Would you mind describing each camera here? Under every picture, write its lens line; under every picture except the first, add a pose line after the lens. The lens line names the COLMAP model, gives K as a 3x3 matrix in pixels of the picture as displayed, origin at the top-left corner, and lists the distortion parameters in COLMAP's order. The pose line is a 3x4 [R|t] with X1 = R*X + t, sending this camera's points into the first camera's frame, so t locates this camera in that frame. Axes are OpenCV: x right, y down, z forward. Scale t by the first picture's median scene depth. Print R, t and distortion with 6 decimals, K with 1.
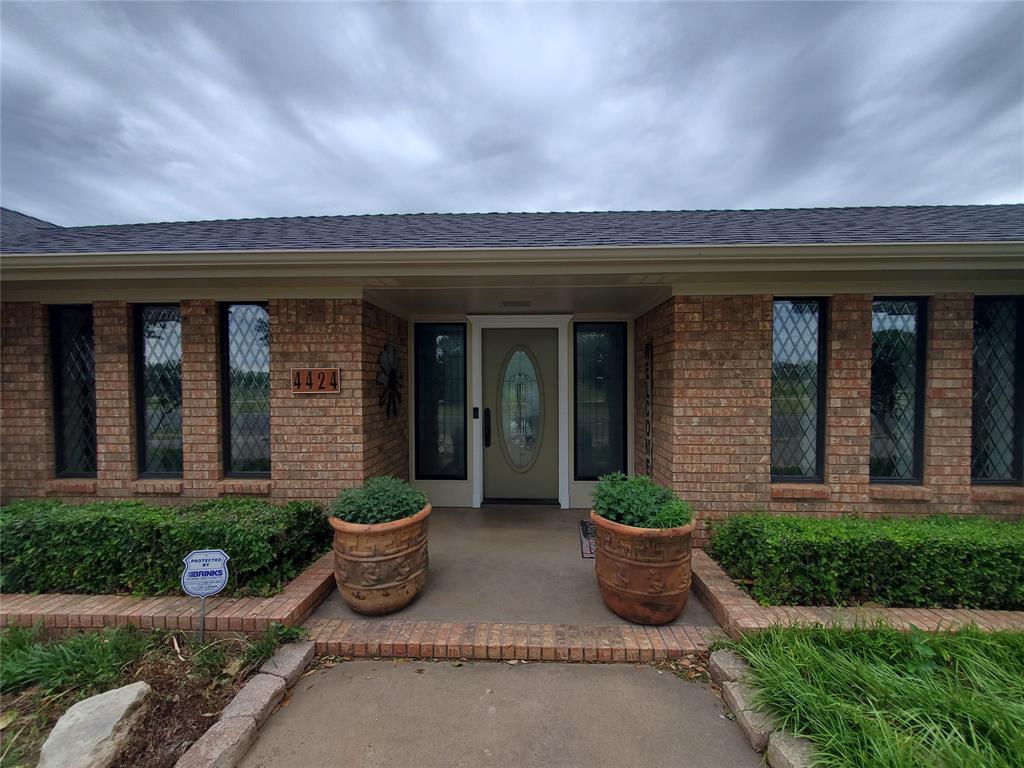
lens RADIAL K [[403.2, 0, 514.1], [0, 403.2, 392.3], [0, 0, 1]] dist [-0.000105, -0.001381]
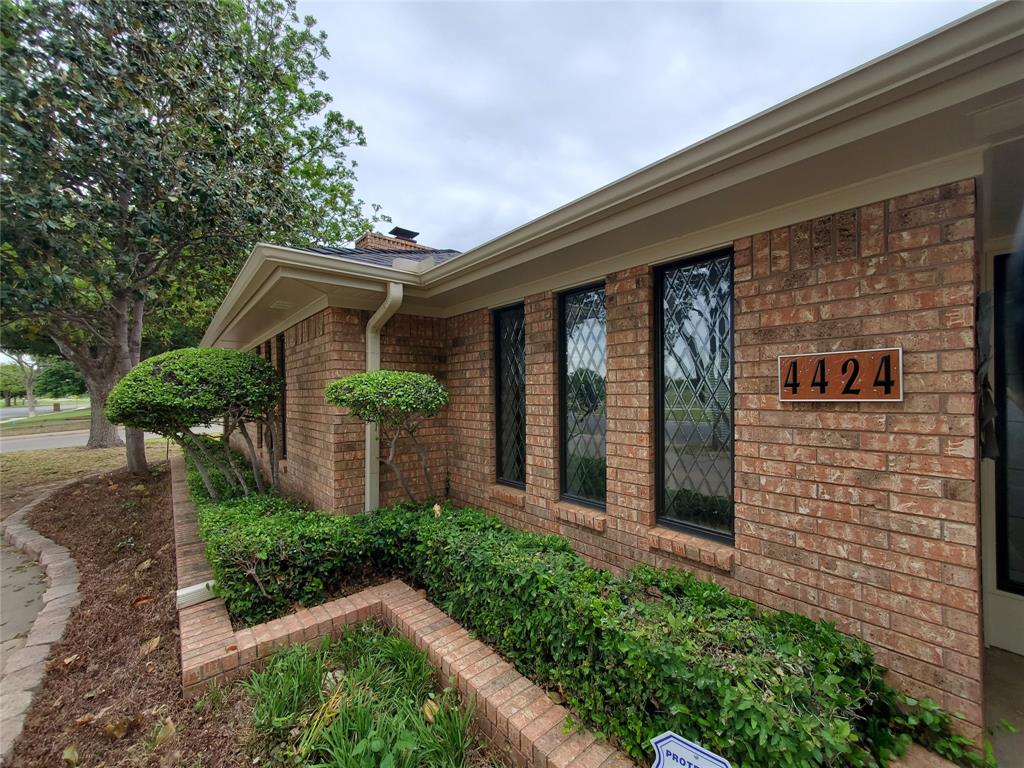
lens RADIAL K [[403.2, 0, 518.9], [0, 403.2, 386.4], [0, 0, 1]] dist [-0.000105, -0.001381]
pose [[0.686312, -0.012760, -0.727195, -0.391436], [-0.011757, 0.999521, -0.028635, 0.001871], [0.727212, 0.028202, 0.685833, 0.367392]]
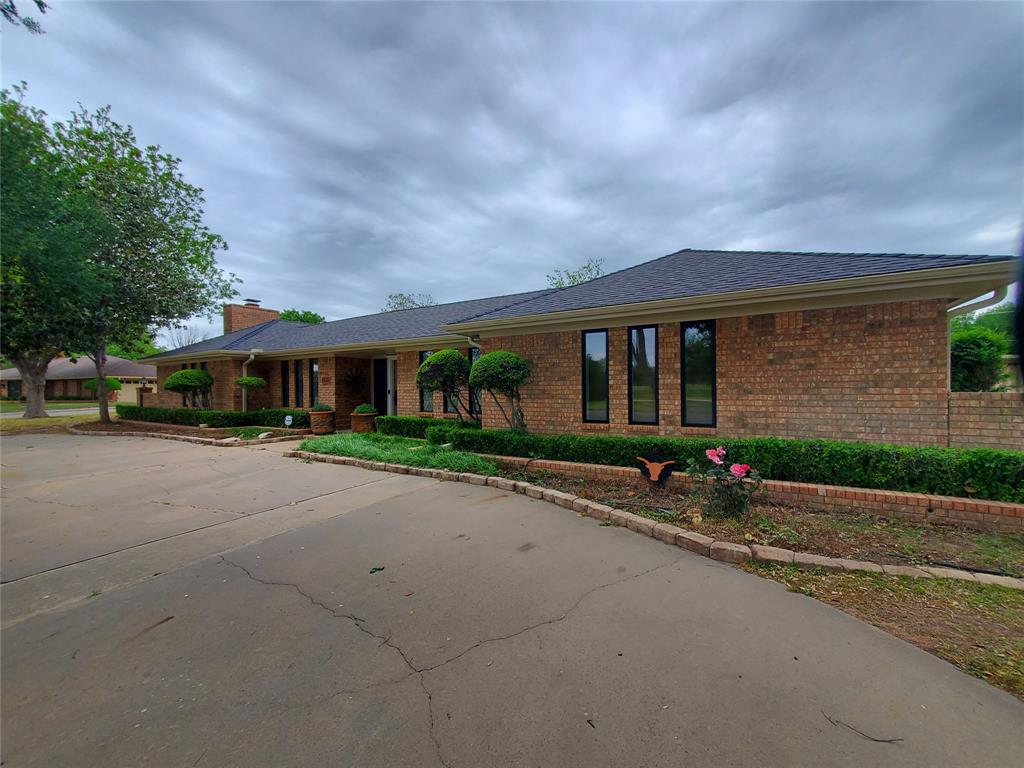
lens RADIAL K [[410.3, 0, 540.6], [0, 410.3, 390.5], [0, 0, 1]] dist [-0.019219, -0.000173]
pose [[0.893908, 0.002960, -0.448240, 2.774811], [-0.009175, 0.999890, -0.011695, 0.087261], [0.448156, 0.014567, 0.893837, -1.346566]]
